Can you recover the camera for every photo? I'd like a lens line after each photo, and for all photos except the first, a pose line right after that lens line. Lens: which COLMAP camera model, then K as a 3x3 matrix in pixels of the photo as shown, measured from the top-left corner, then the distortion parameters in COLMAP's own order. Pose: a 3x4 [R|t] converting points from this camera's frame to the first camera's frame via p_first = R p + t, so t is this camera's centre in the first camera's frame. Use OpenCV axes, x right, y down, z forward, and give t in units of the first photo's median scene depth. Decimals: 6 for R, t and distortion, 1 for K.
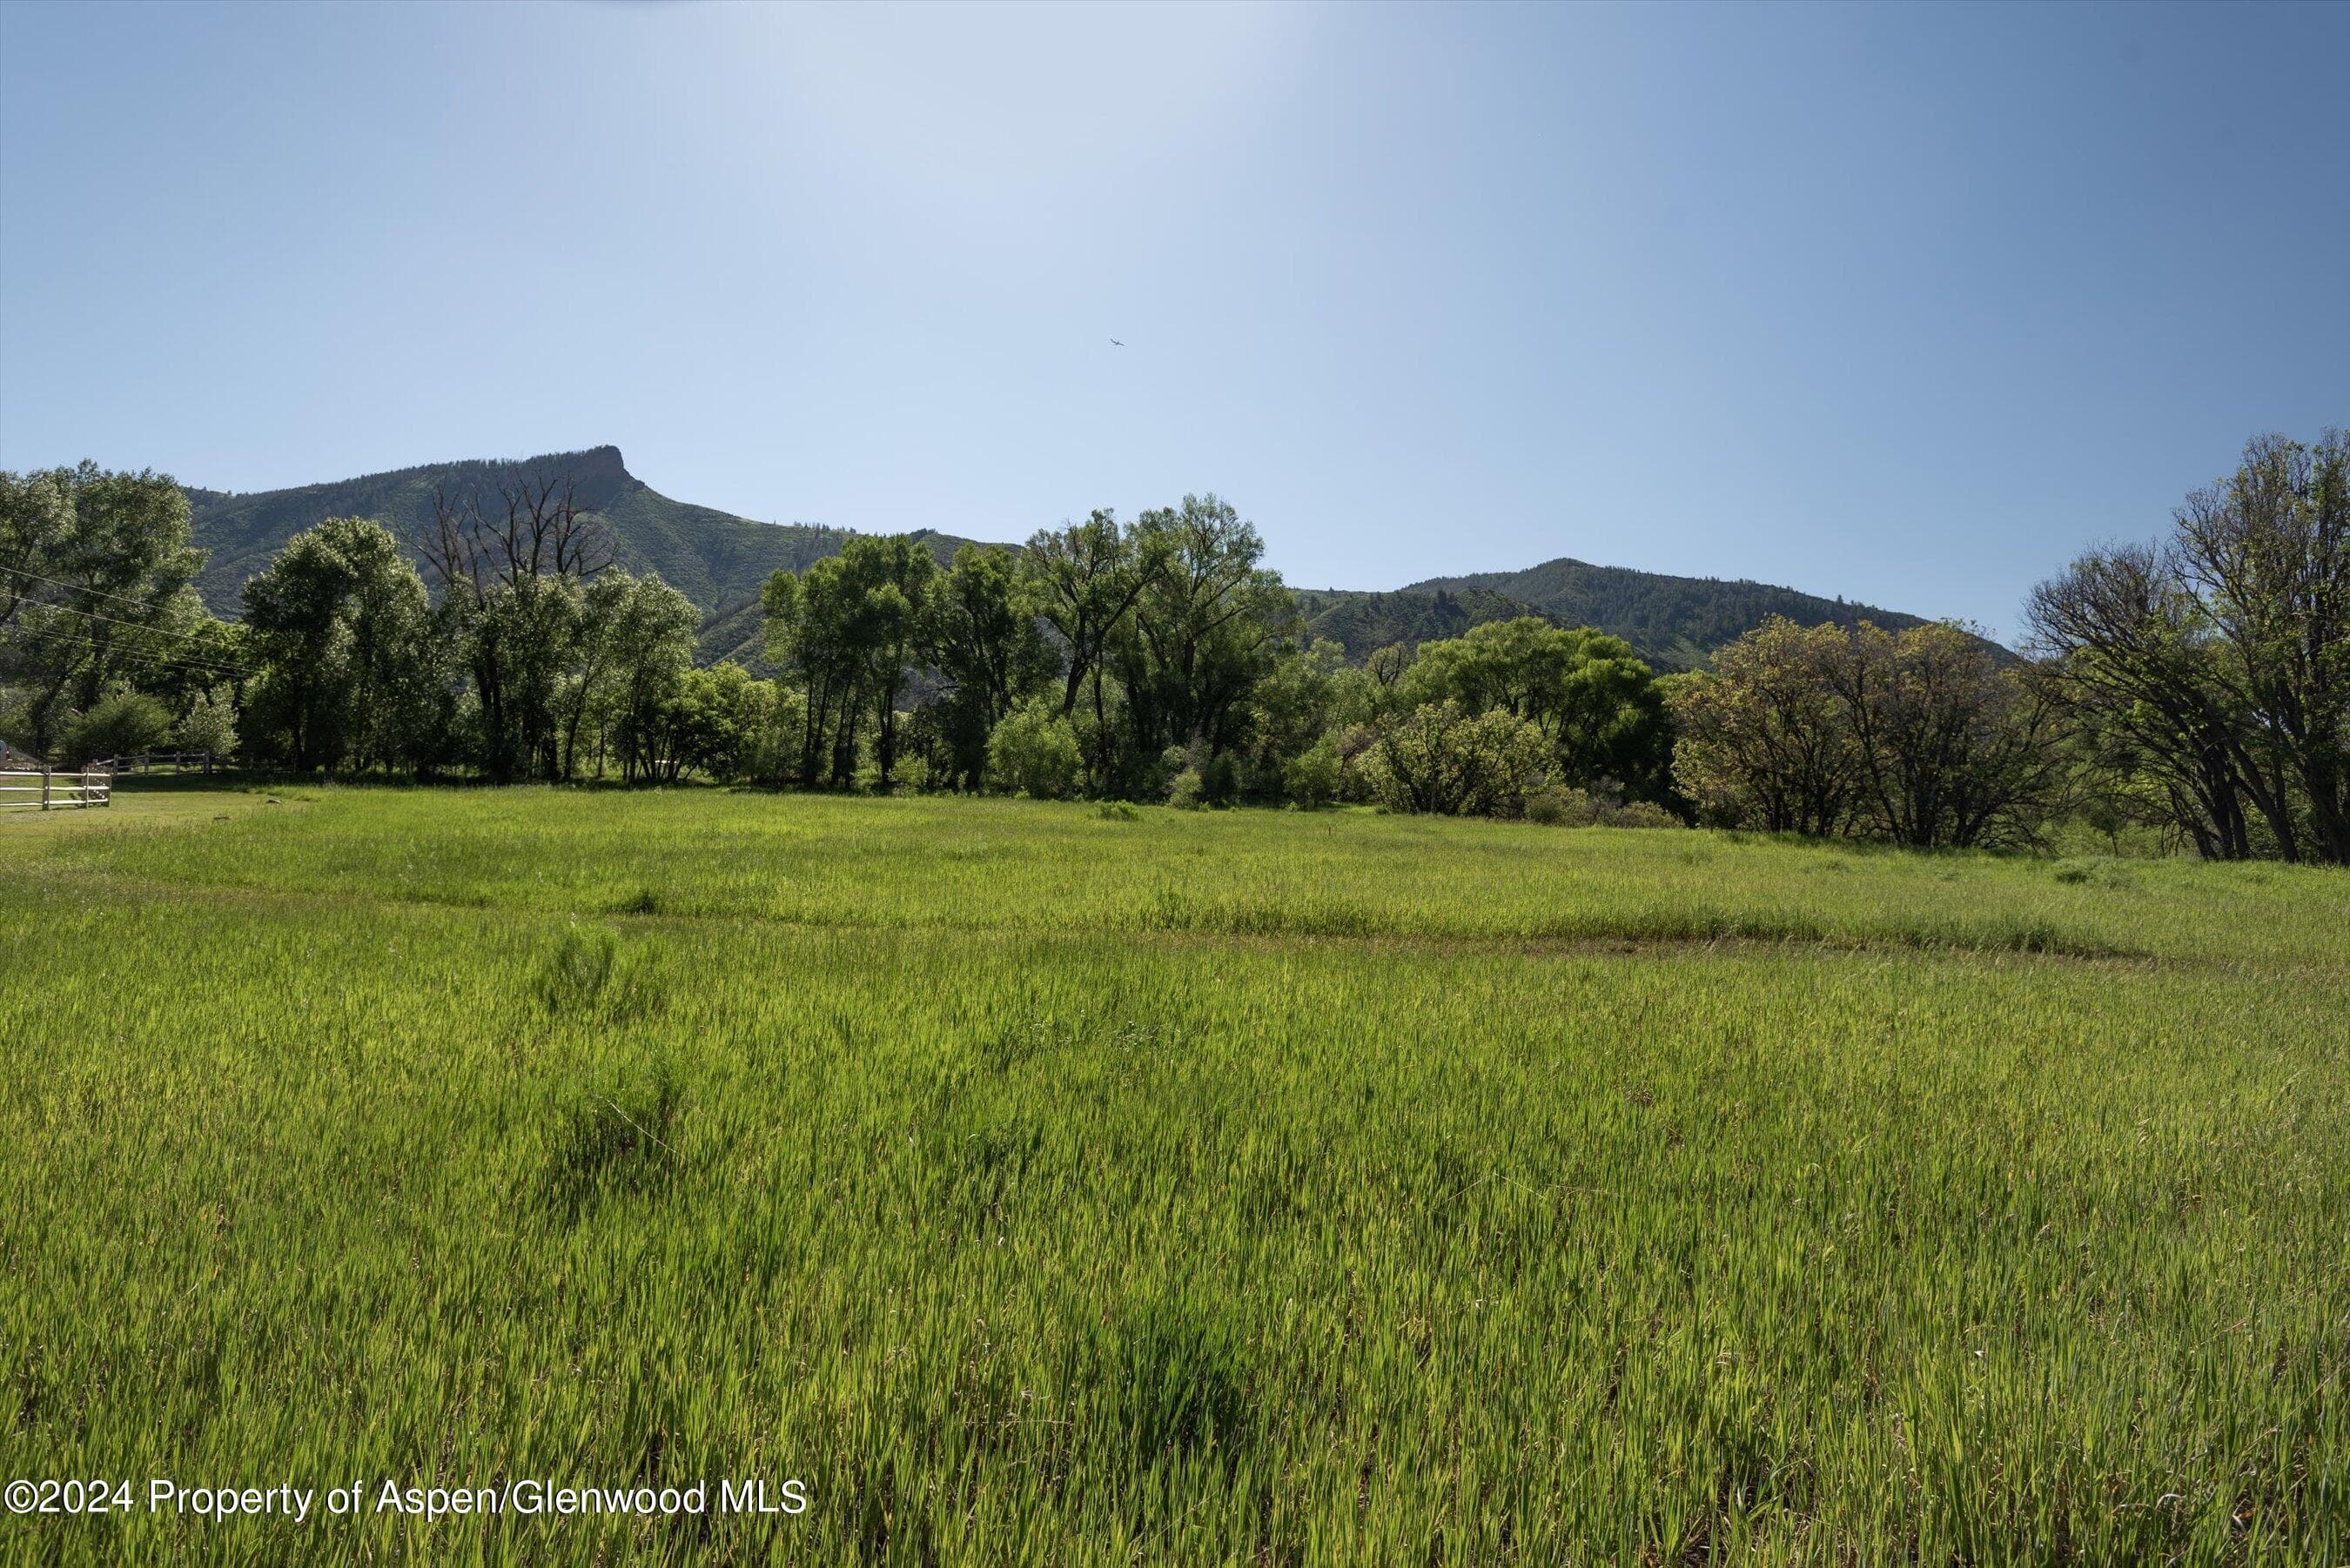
lens RADIAL K [[1325.6, 0, 1201.5], [0, 1325.6, 775.3], [0, 0, 1]] dist [-0.010096, -0.001434]
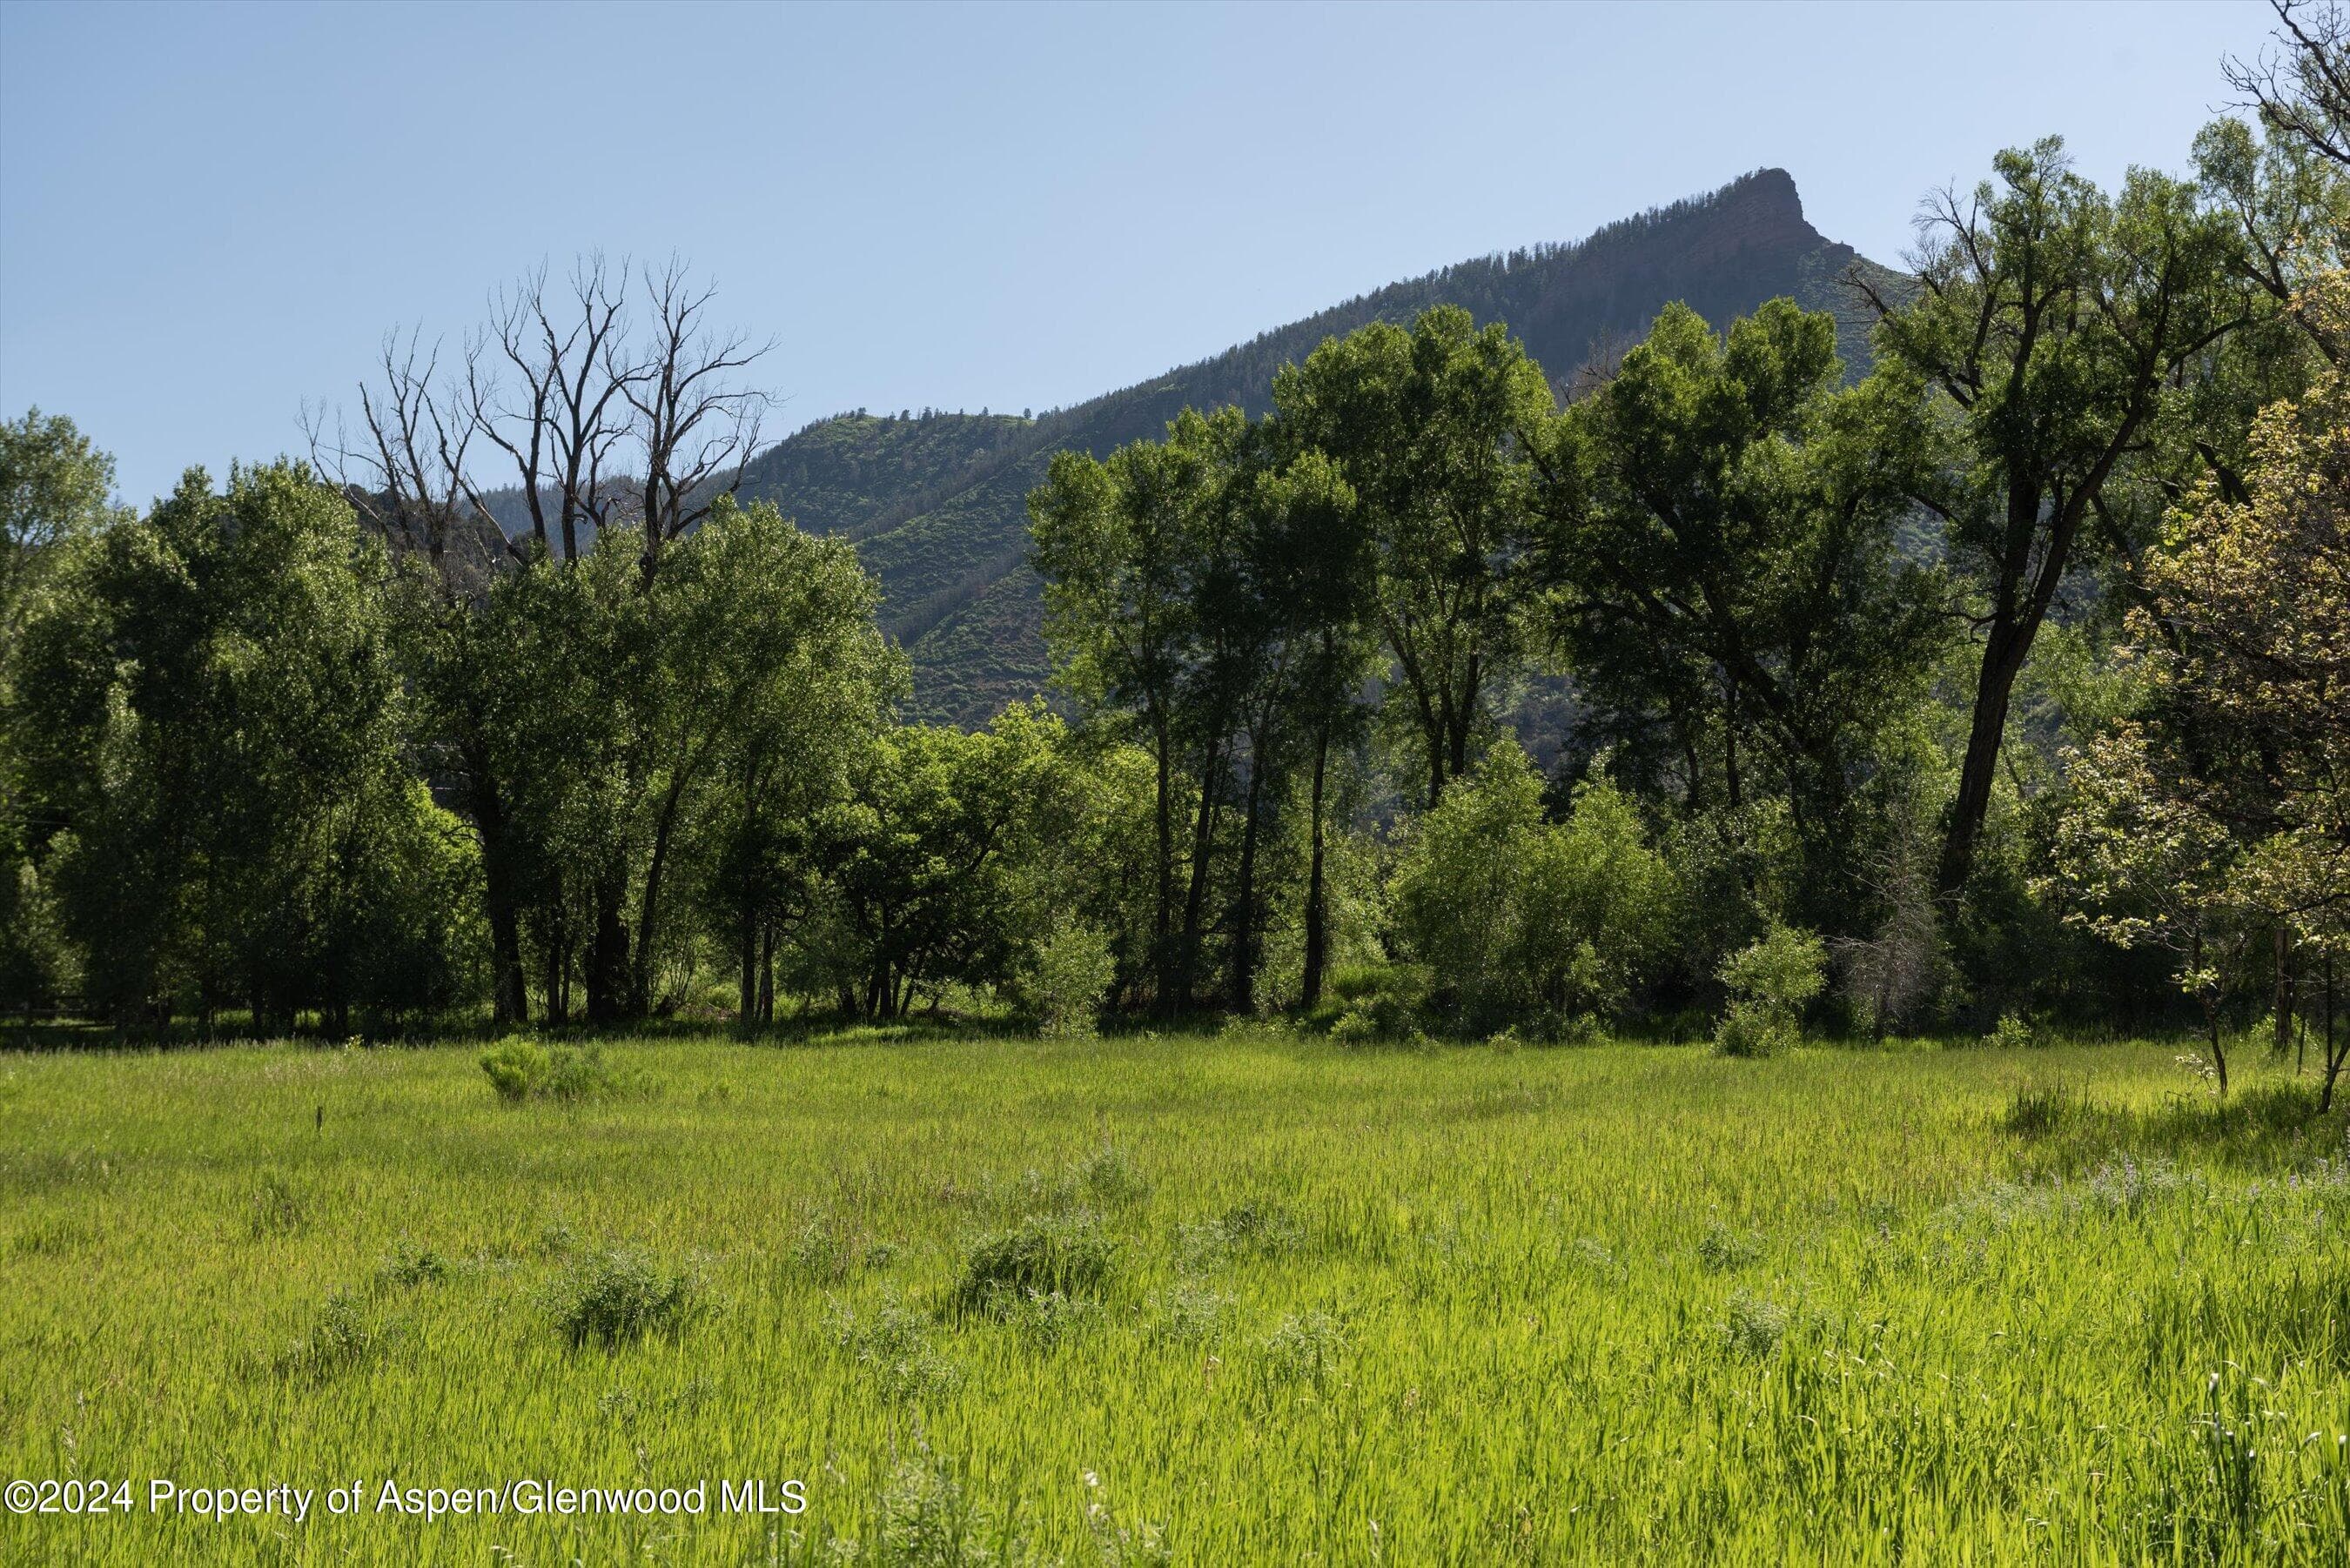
lens RADIAL K [[3575.1, 0, 1171.2], [0, 3575.1, 780.3], [0, 0, 1]] dist [0.004233, 0.000000]
pose [[0.812519, -0.074347, -0.578174, 0.296526], [0.043659, 0.996809, -0.066825, 0.009280], [0.581297, 0.029054, 0.813172, 0.180437]]
